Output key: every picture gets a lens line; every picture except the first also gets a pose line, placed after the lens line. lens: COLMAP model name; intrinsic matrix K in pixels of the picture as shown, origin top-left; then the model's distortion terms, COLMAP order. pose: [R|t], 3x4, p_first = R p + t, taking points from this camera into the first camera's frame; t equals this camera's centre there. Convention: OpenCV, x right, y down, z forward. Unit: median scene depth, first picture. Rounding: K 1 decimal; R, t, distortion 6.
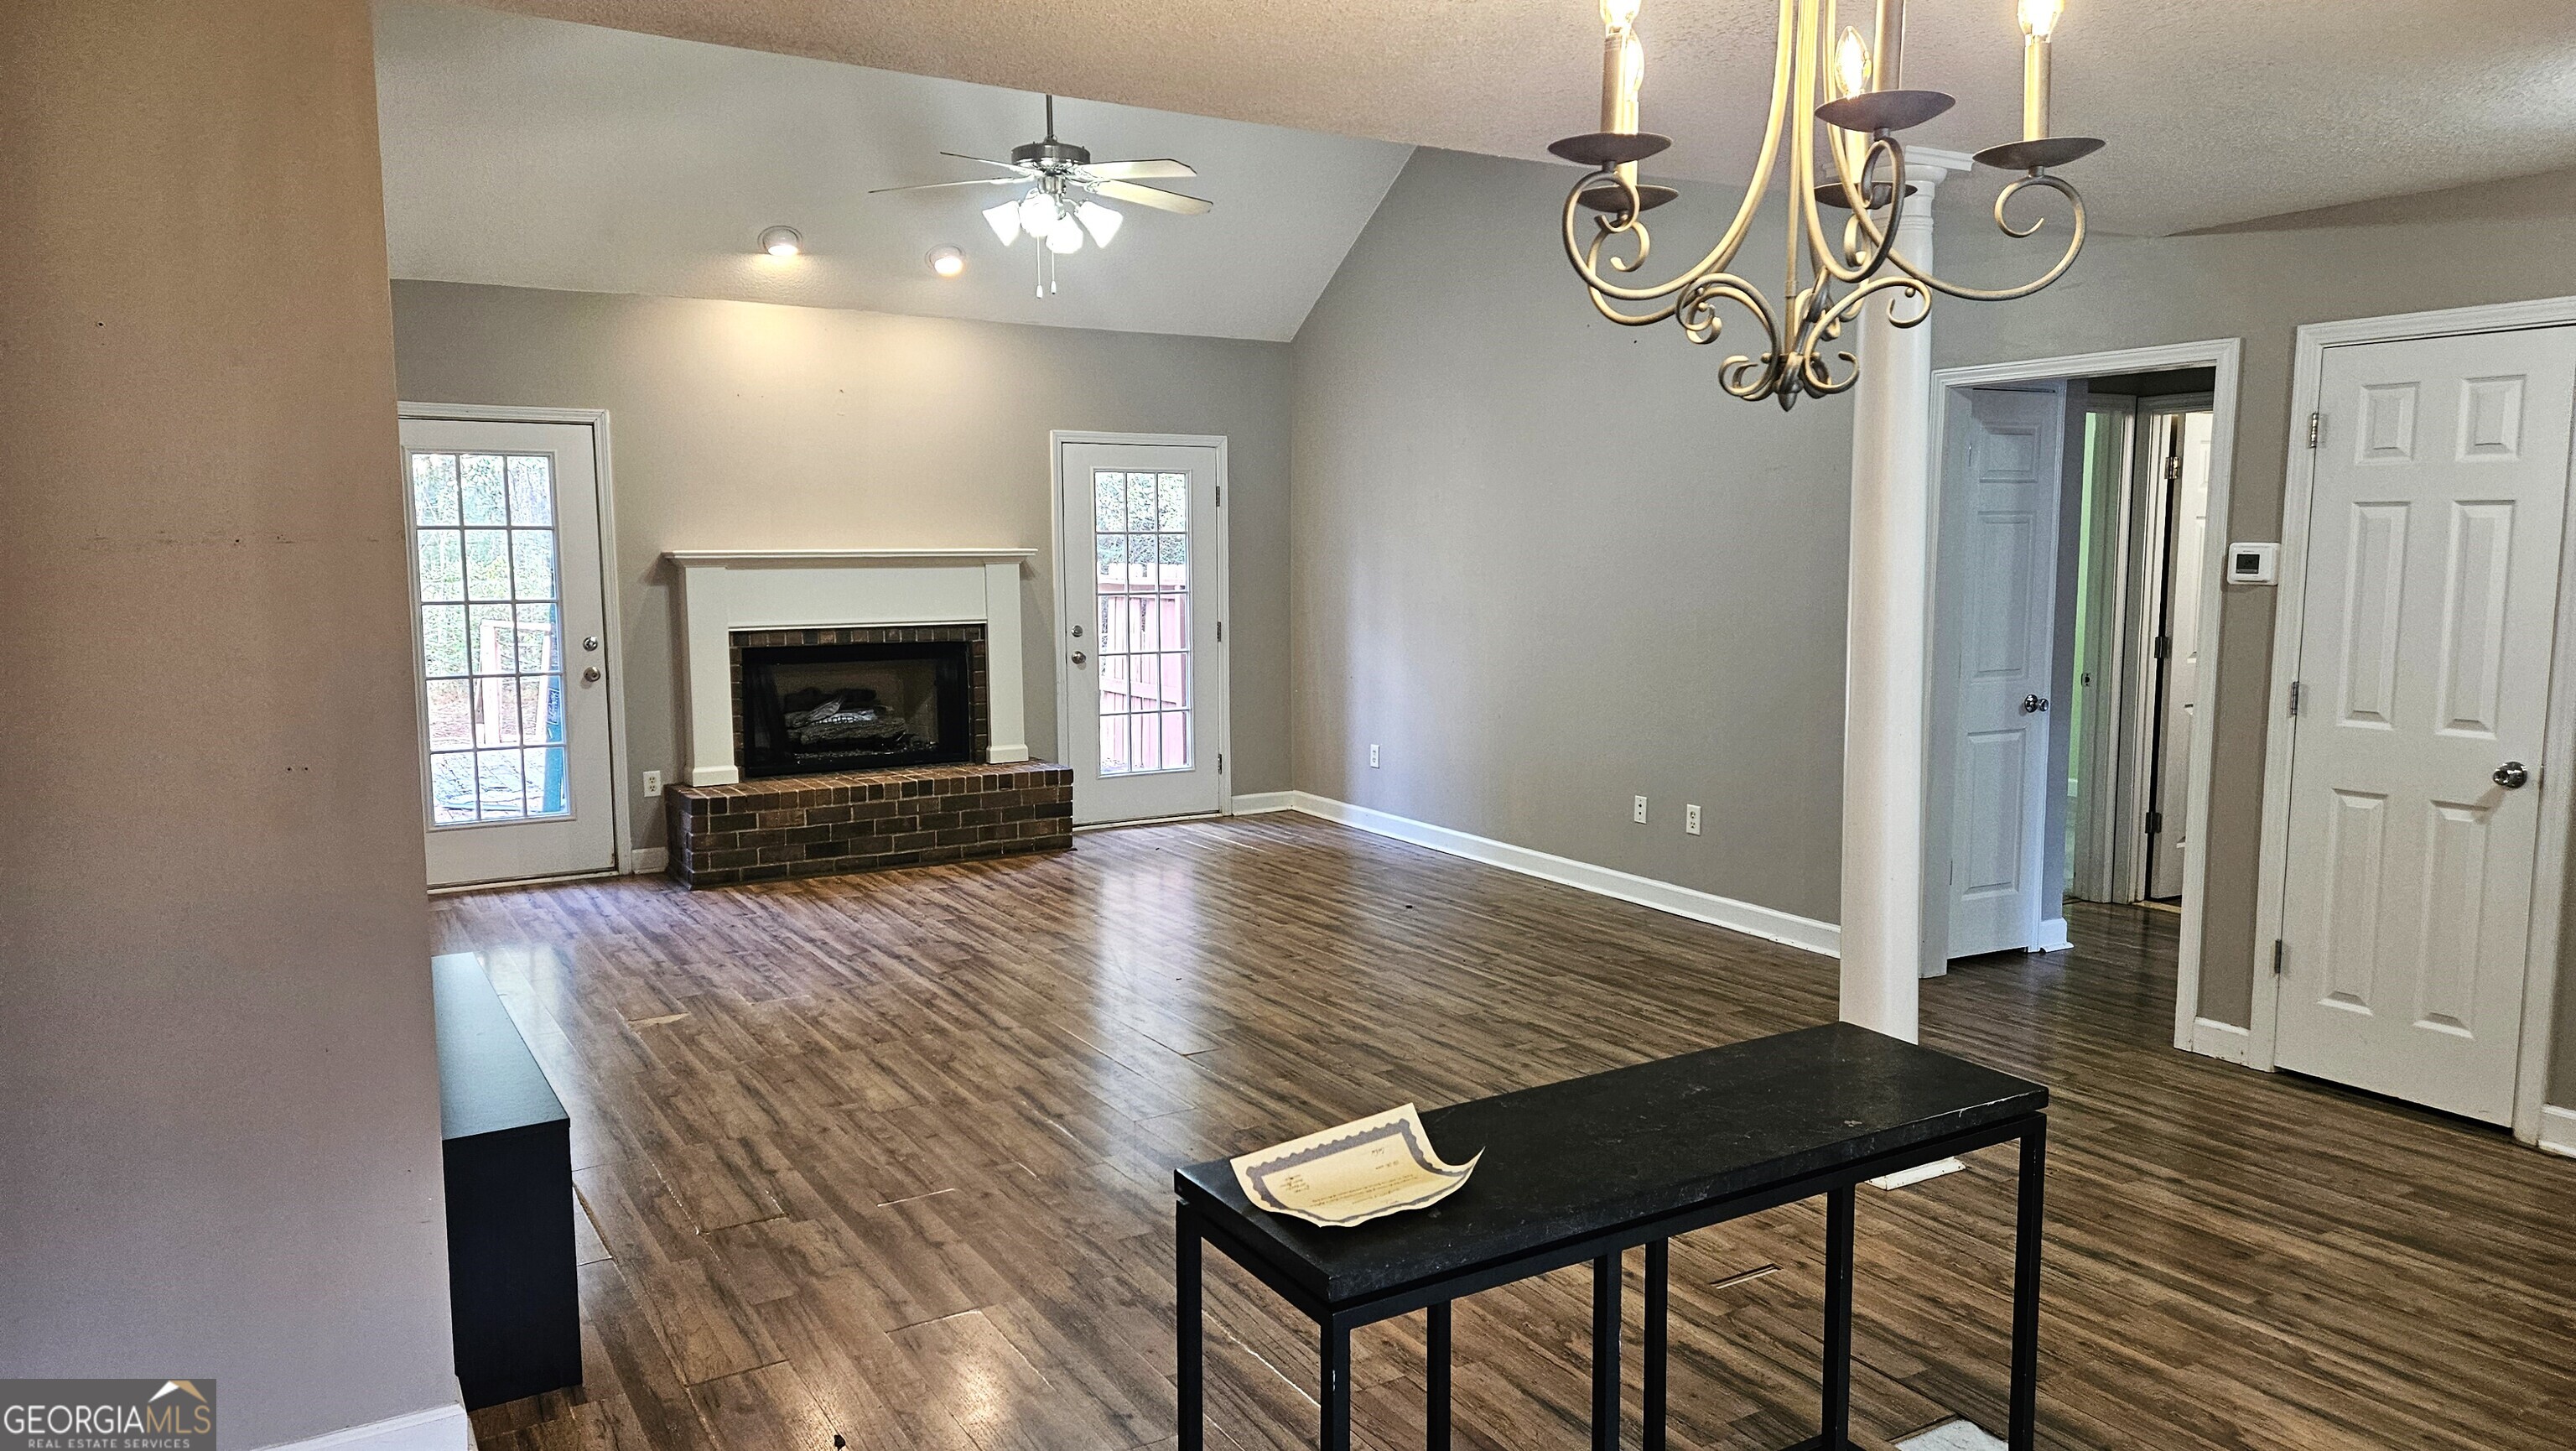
lens RADIAL K [[1686.9, 0, 1268.8], [0, 1686.9, 731.6], [0, 0, 1]] dist [0.036400, -0.003332]
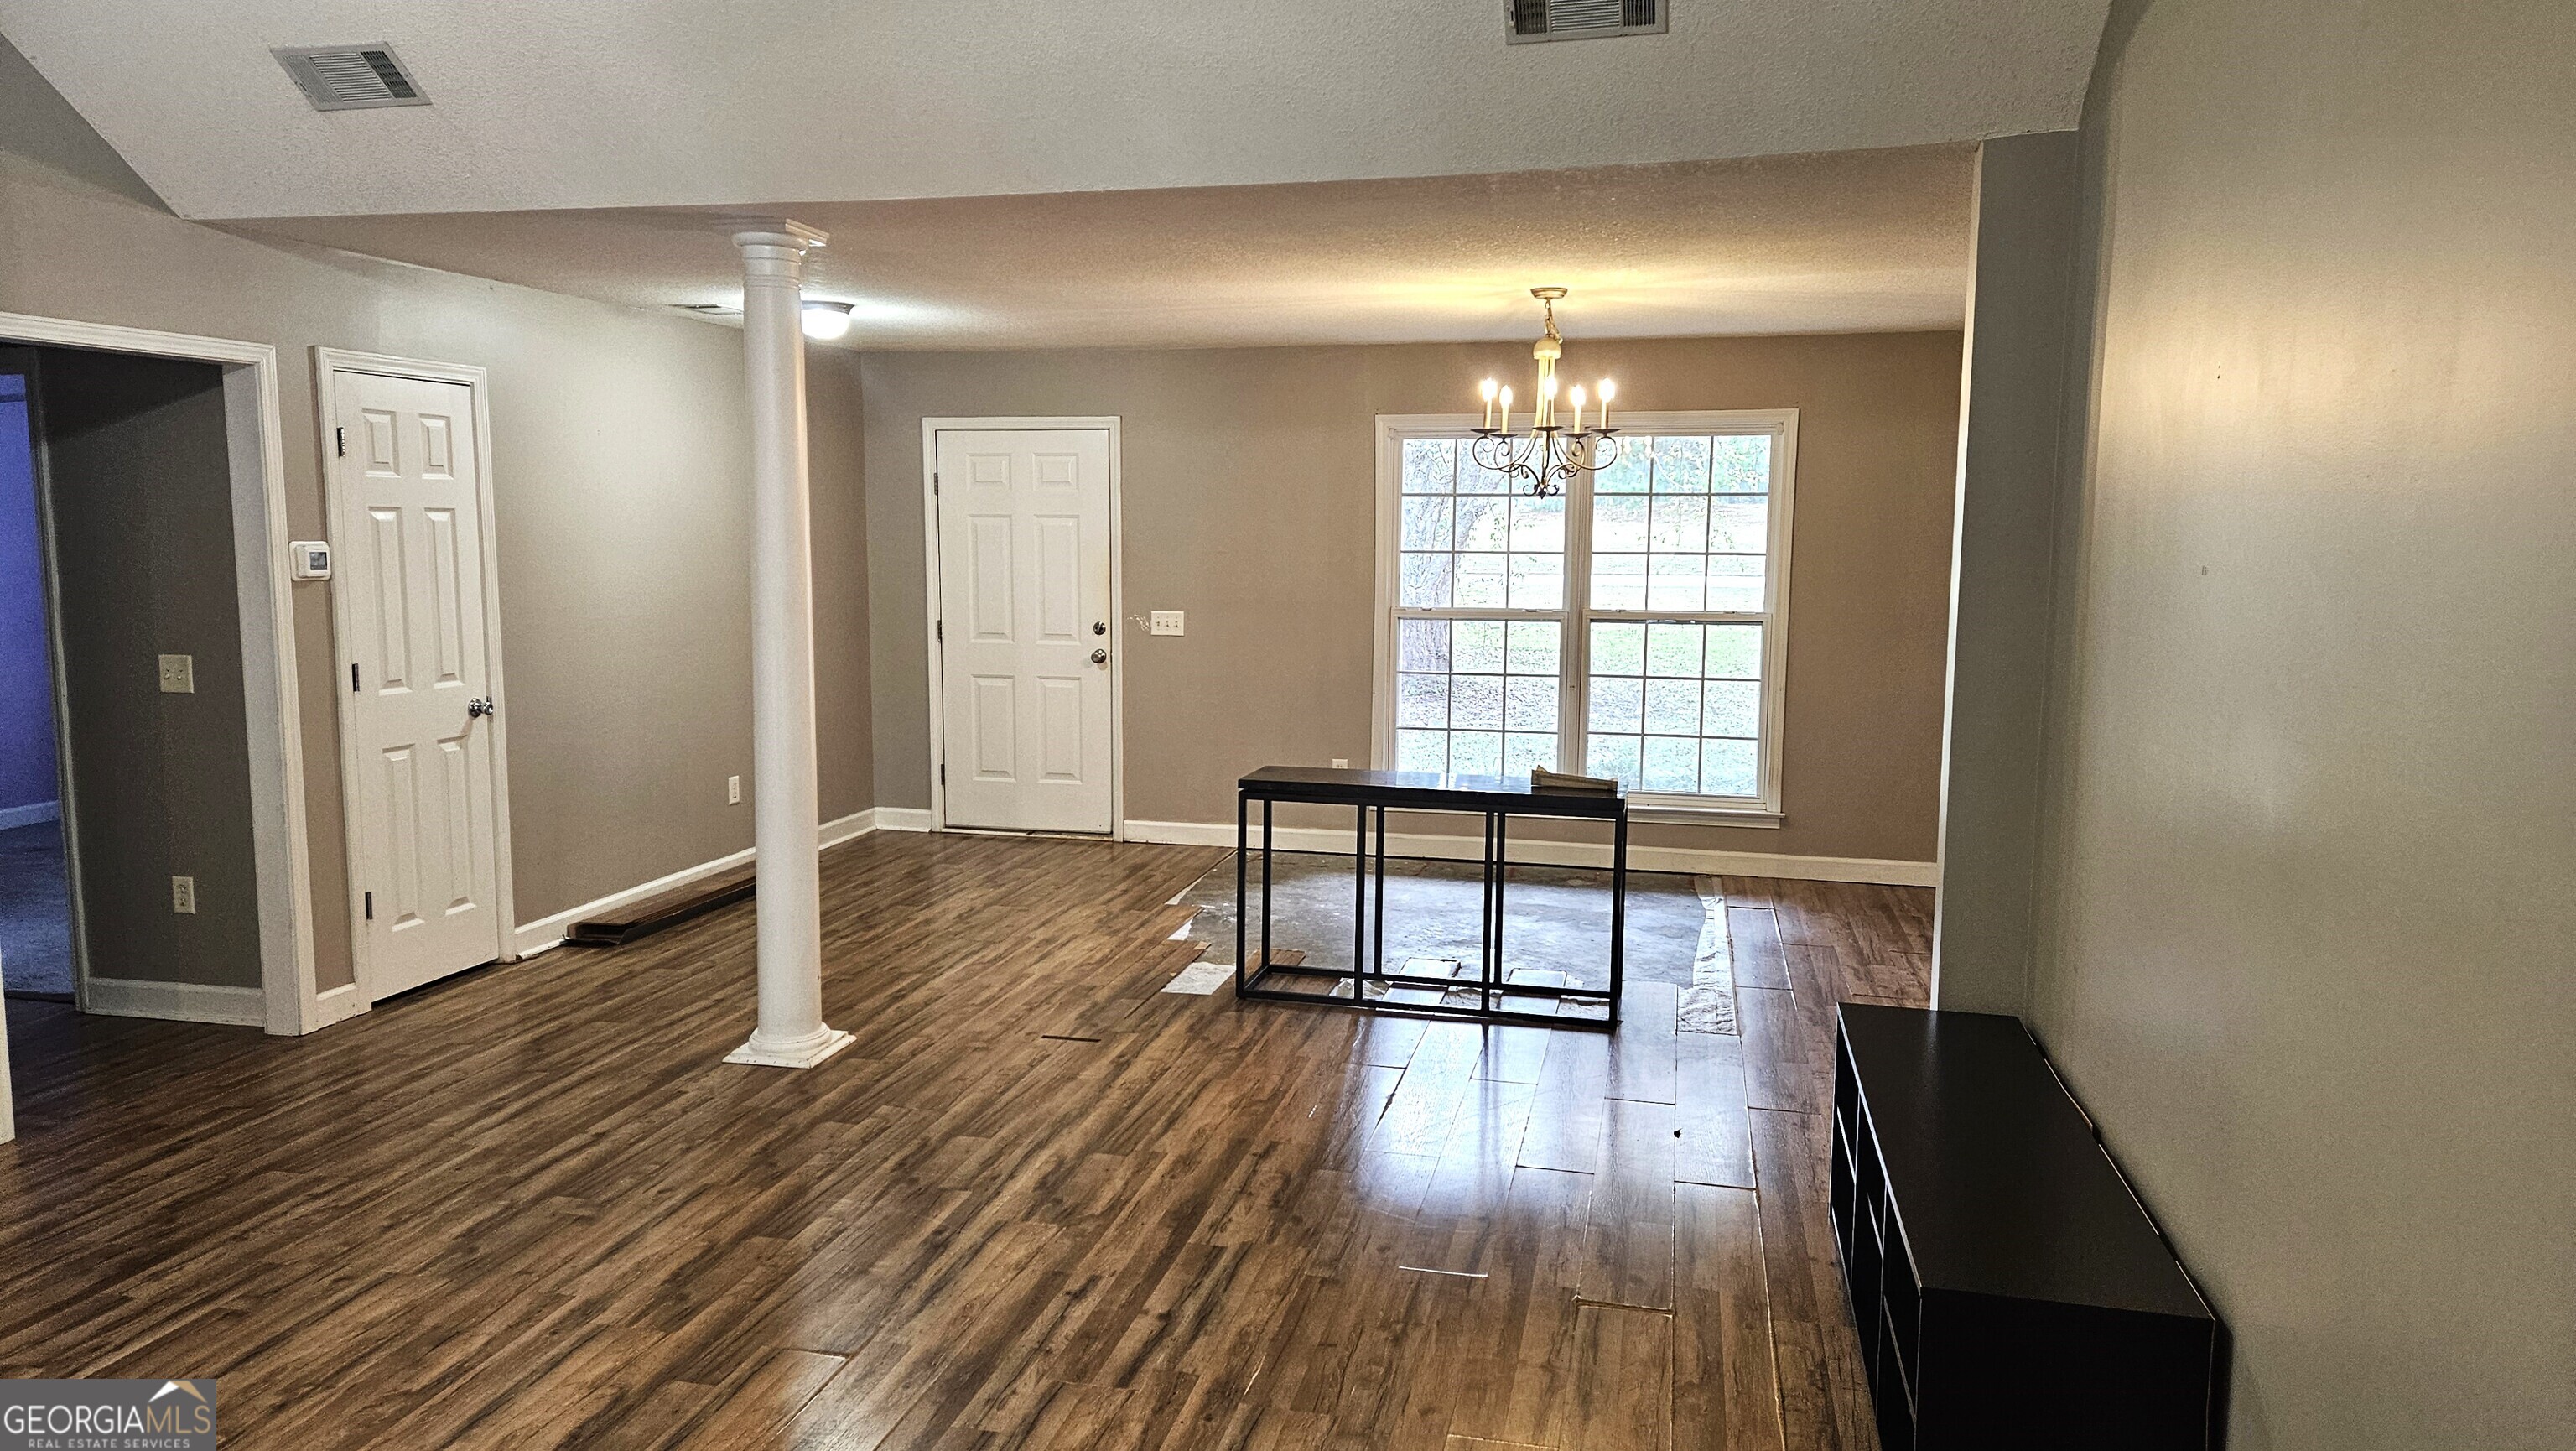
lens RADIAL K [[1686.9, 0, 1268.8], [0, 1686.9, 731.6], [0, 0, 1]] dist [0.036400, -0.003332]
pose [[-0.708830, -0.085236, 0.700211, -0.613232], [0.080416, 0.976436, 0.200266, -0.159554], [-0.700781, 0.198263, -0.685272, 1.330715]]
